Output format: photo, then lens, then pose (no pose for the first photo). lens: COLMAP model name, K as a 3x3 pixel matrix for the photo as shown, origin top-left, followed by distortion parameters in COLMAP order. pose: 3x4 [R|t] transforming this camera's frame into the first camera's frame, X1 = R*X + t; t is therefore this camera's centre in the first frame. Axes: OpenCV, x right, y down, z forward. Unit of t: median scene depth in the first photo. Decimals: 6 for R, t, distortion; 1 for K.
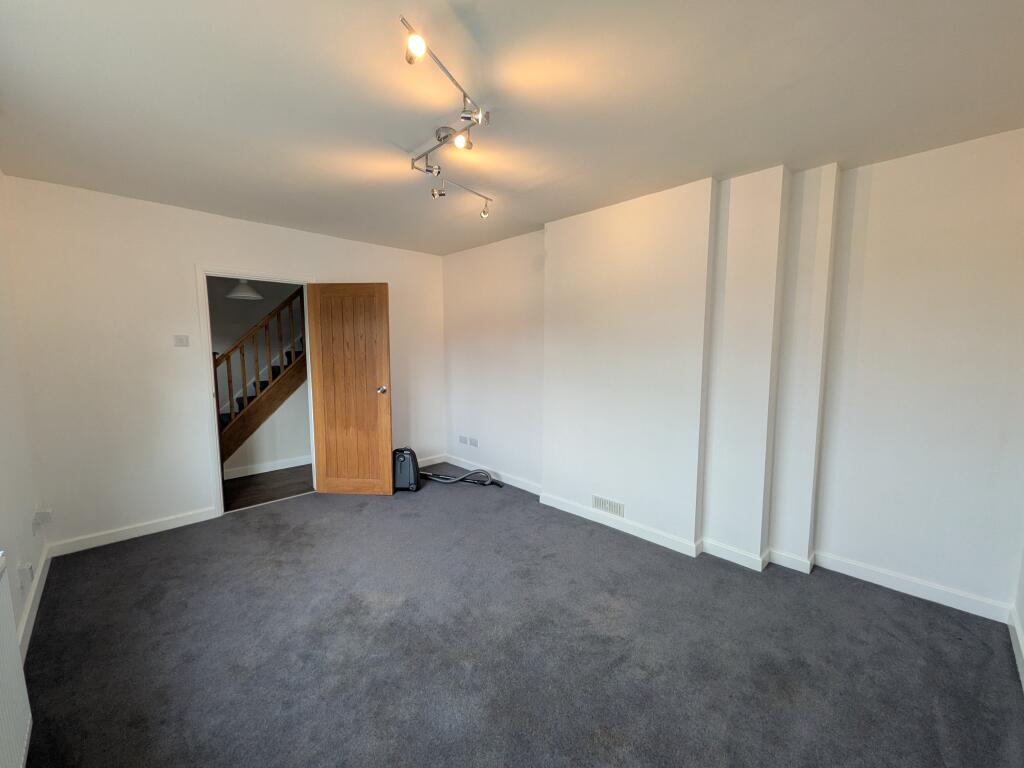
lens RADIAL K [[406.5, 0, 514.4], [0, 406.5, 386.1], [0, 0, 1]] dist [0.009587, -0.002931]
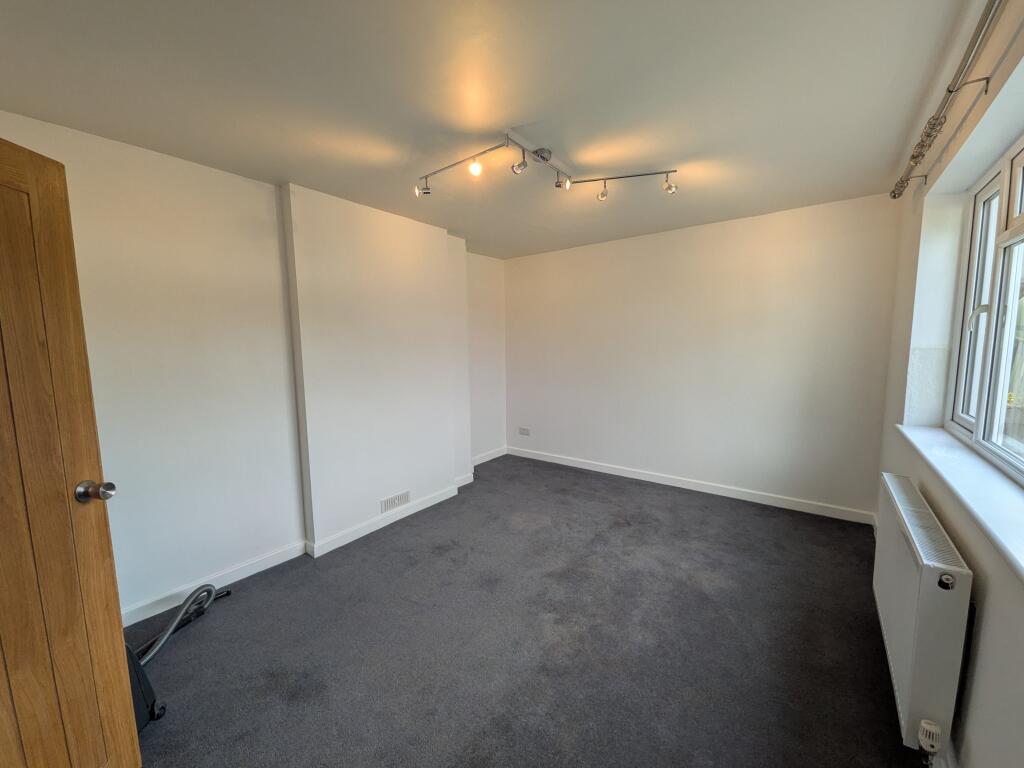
lens RADIAL K [[406.5, 0, 513.6], [0, 406.5, 385.4], [0, 0, 1]] dist [0.009587, -0.002931]
pose [[-0.157048, -0.097298, 0.982786, -0.821781], [0.118840, 0.986042, 0.116610, -0.083895], [-0.980415, 0.135107, -0.143293, 0.829866]]
